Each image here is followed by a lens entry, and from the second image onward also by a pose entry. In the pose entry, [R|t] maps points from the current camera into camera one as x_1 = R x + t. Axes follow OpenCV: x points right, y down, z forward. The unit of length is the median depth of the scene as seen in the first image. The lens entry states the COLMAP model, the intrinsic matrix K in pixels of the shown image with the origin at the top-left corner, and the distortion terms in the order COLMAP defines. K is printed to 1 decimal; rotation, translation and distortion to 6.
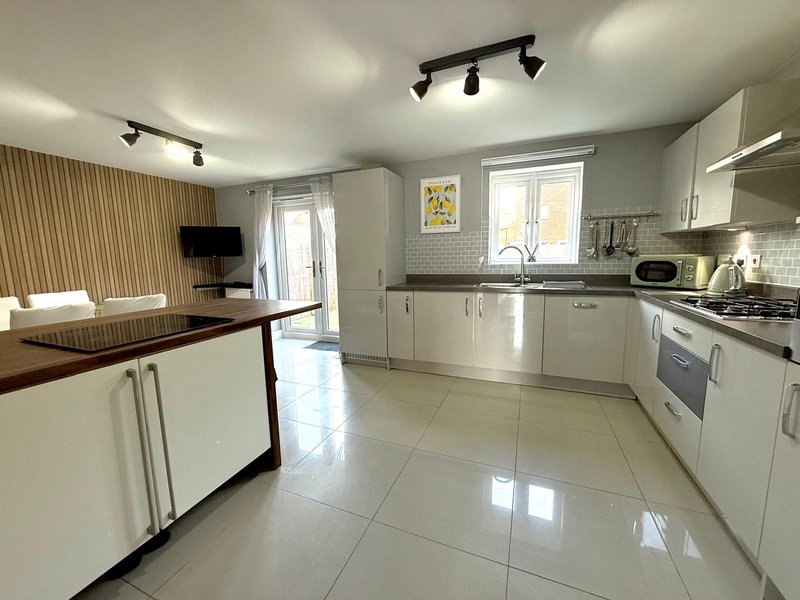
lens RADIAL K [[318.7, 0, 397.1], [0, 318.7, 299.6], [0, 0, 1]] dist [0.000113, -0.000240]
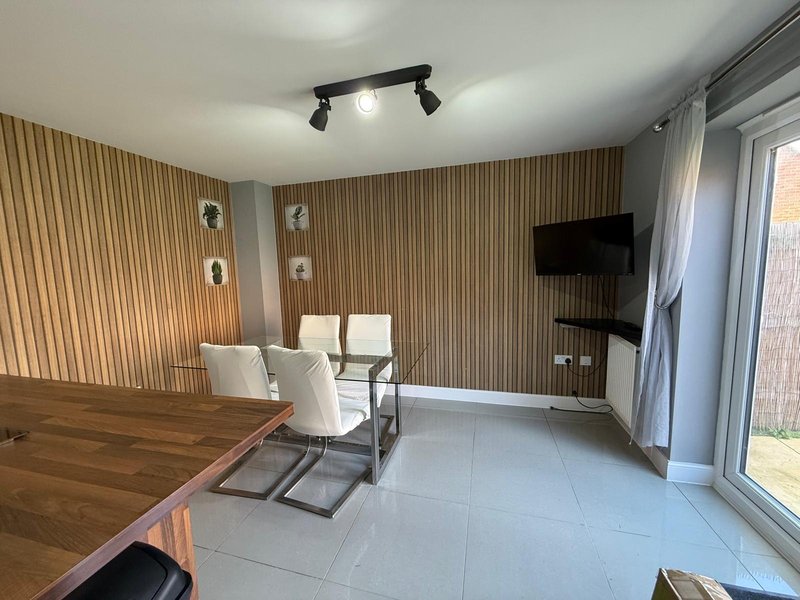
lens RADIAL K [[318.7, 0, 397.1], [0, 318.7, 299.6], [0, 0, 1]] dist [0.000113, -0.000240]
pose [[0.124318, 0.120920, -0.984847, -0.096138], [-0.104340, 0.988637, 0.108214, -0.183760], [0.986741, 0.089305, 0.135522, 0.954007]]
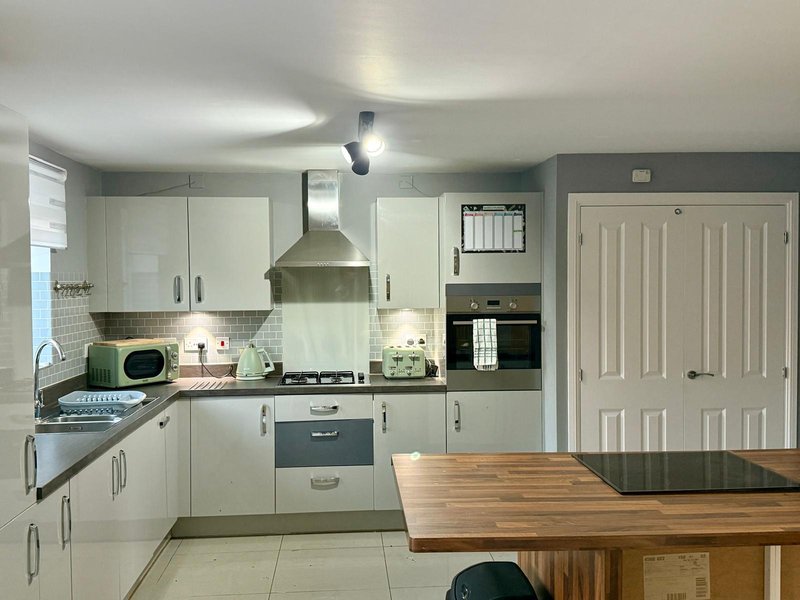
lens RADIAL K [[762.2, 0, 400.0], [0, 762.2, 300.0], [0, 0, 1]] dist [0.121431, -0.001664]
pose [[-0.453716, -0.003463, 0.891140, -1.008848], [0.135010, 0.988182, 0.072579, -0.267787], [-0.880860, 0.153243, -0.447887, 1.164584]]
